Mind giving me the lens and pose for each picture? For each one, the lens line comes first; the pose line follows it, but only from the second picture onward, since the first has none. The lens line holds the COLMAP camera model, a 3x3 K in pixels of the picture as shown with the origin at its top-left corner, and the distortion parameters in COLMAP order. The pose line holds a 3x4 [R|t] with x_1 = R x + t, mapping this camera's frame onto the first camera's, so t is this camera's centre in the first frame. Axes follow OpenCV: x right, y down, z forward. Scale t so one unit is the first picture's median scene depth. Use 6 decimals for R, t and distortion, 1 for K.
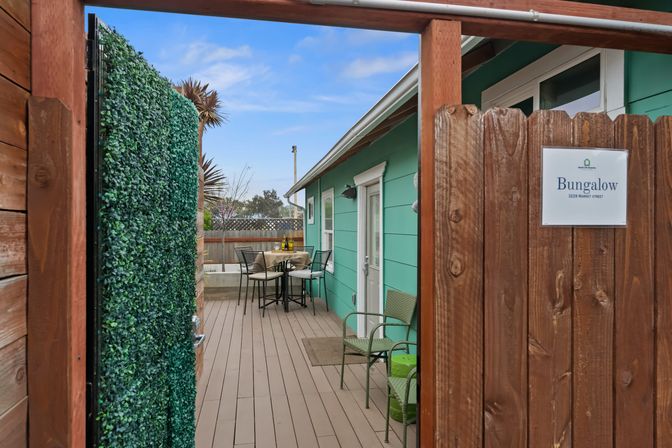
lens RADIAL K [[403.4, 0, 321.7], [0, 403.4, 221.4], [0, 0, 1]] dist [-0.002671, 0.001357]
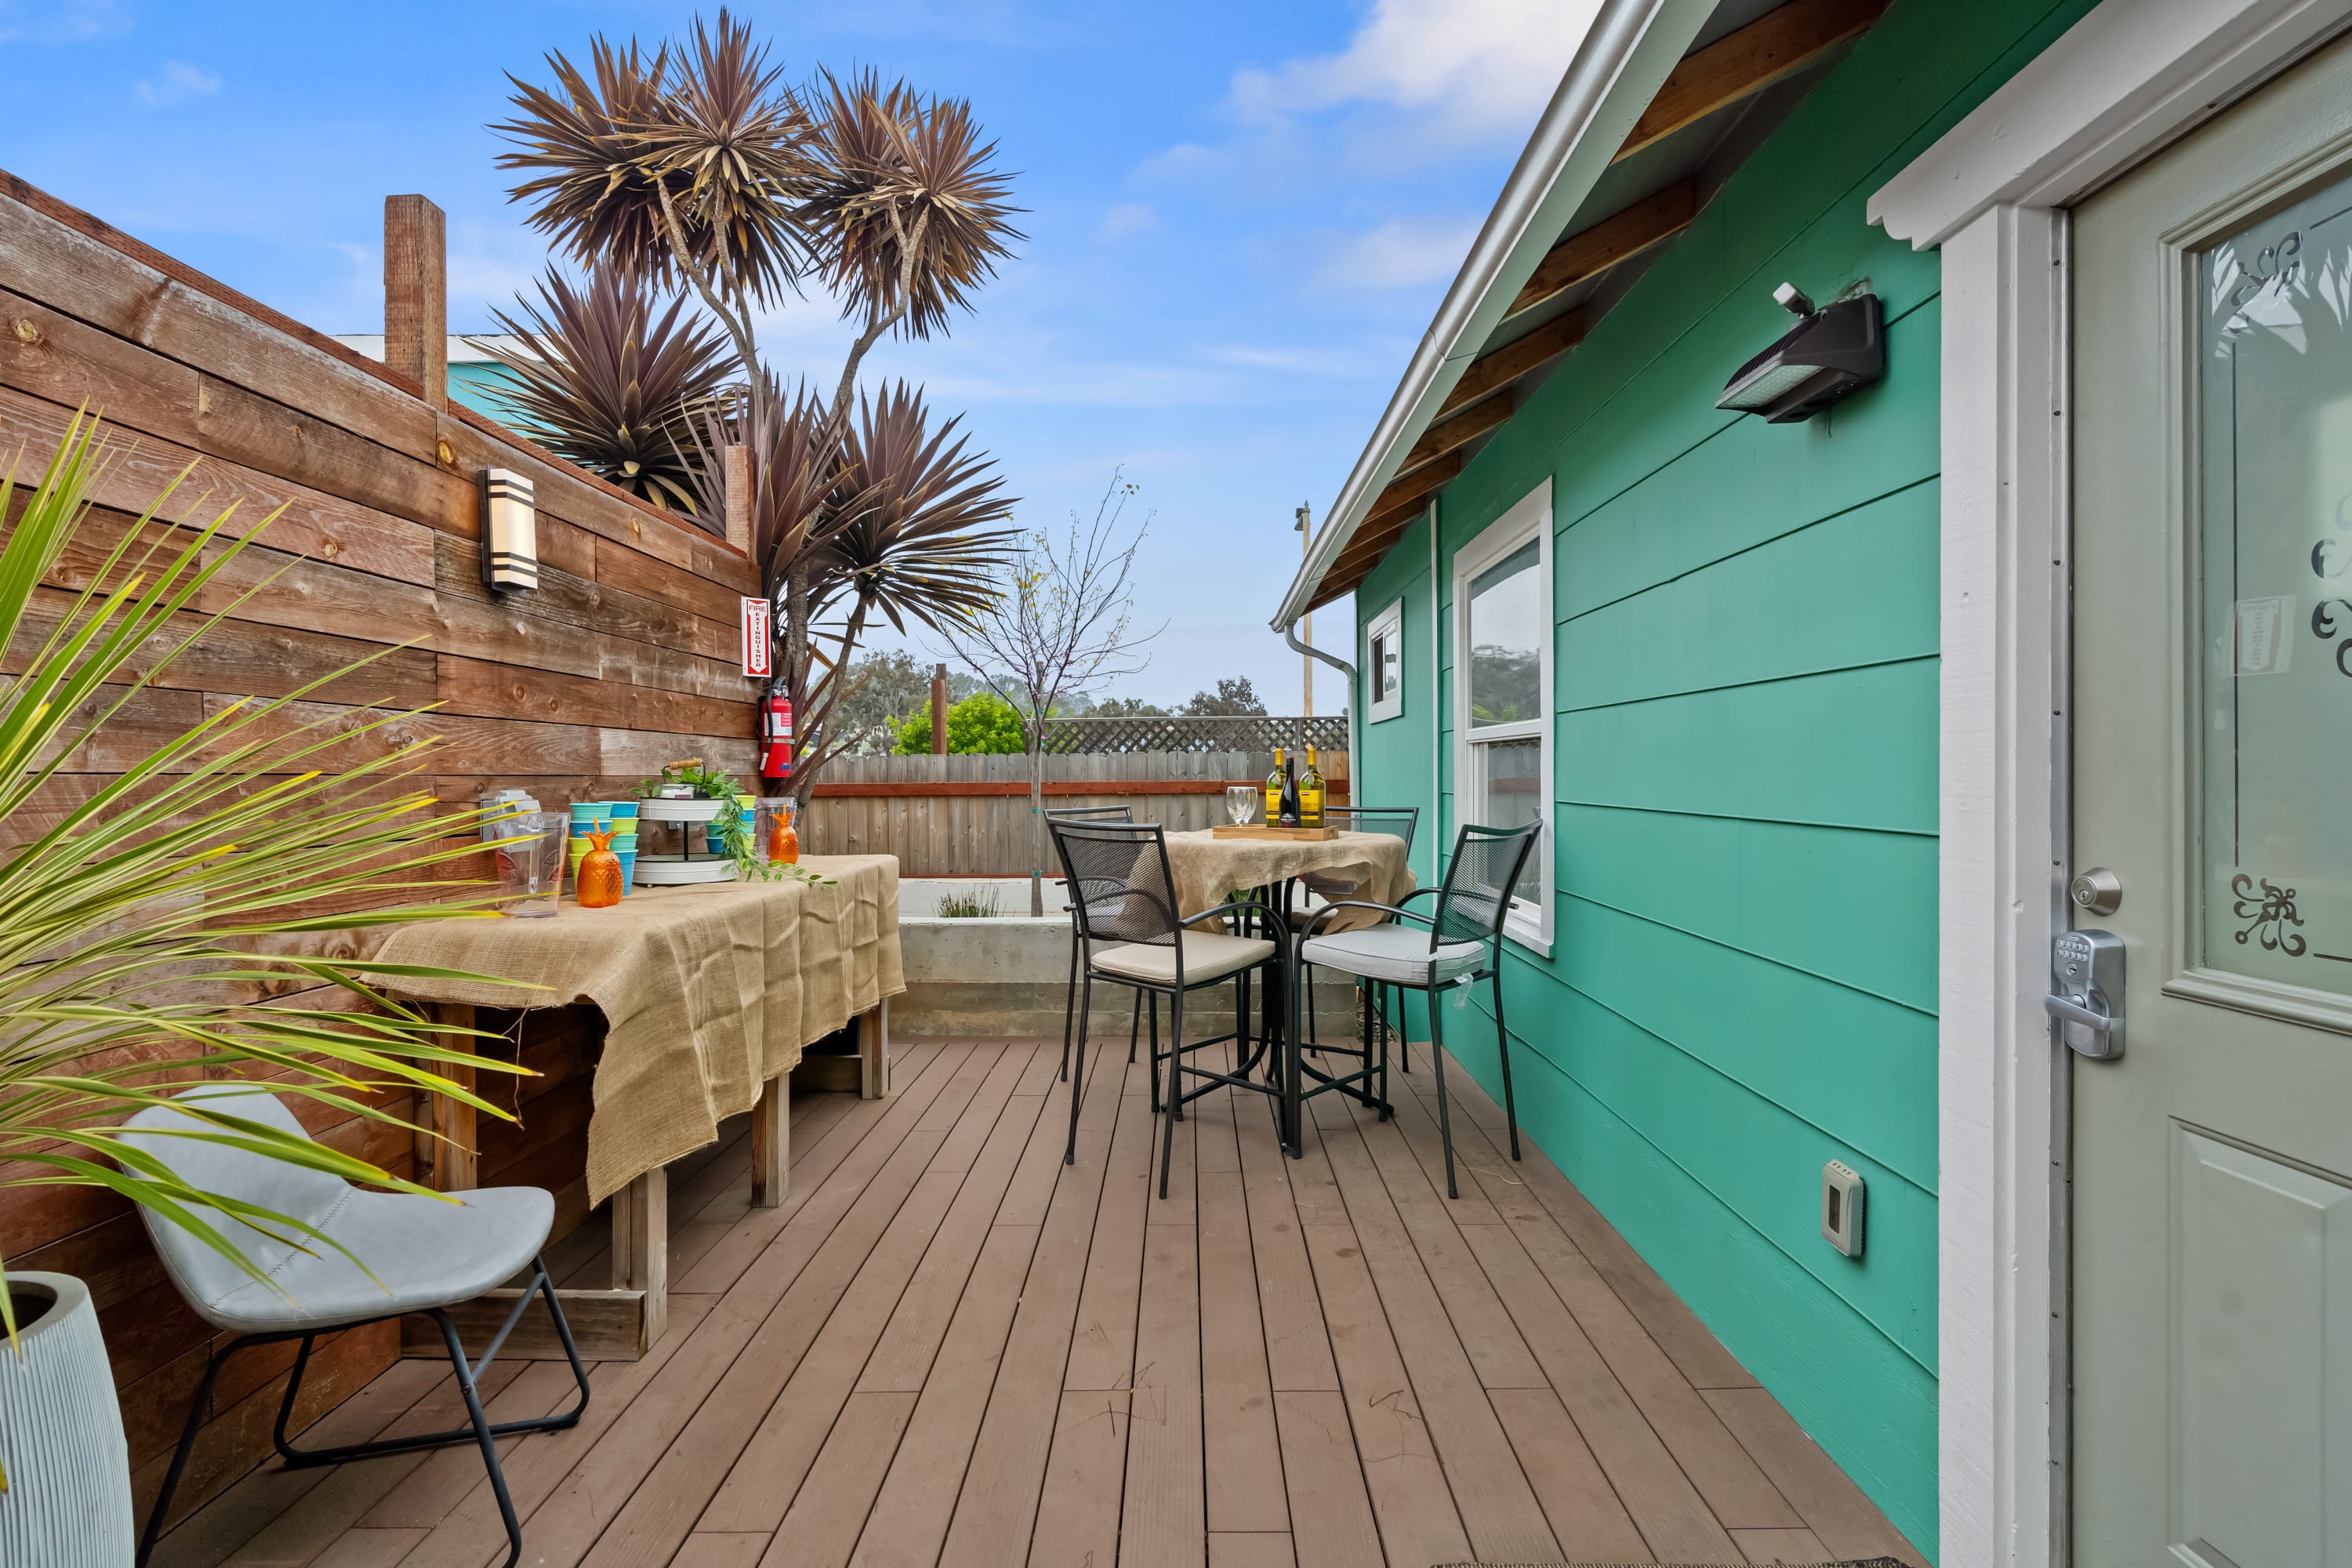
lens RADIAL K [[1049.2, 0, 1176.0], [0, 1049.2, 784.0], [0, 0, 1]] dist [-0.025762, 0.000073]
pose [[0.983318, 0.000778, -0.181894, -0.049998], [0.004037, 0.999651, 0.026104, 0.039434], [0.181851, -0.026403, 0.982972, 0.503697]]
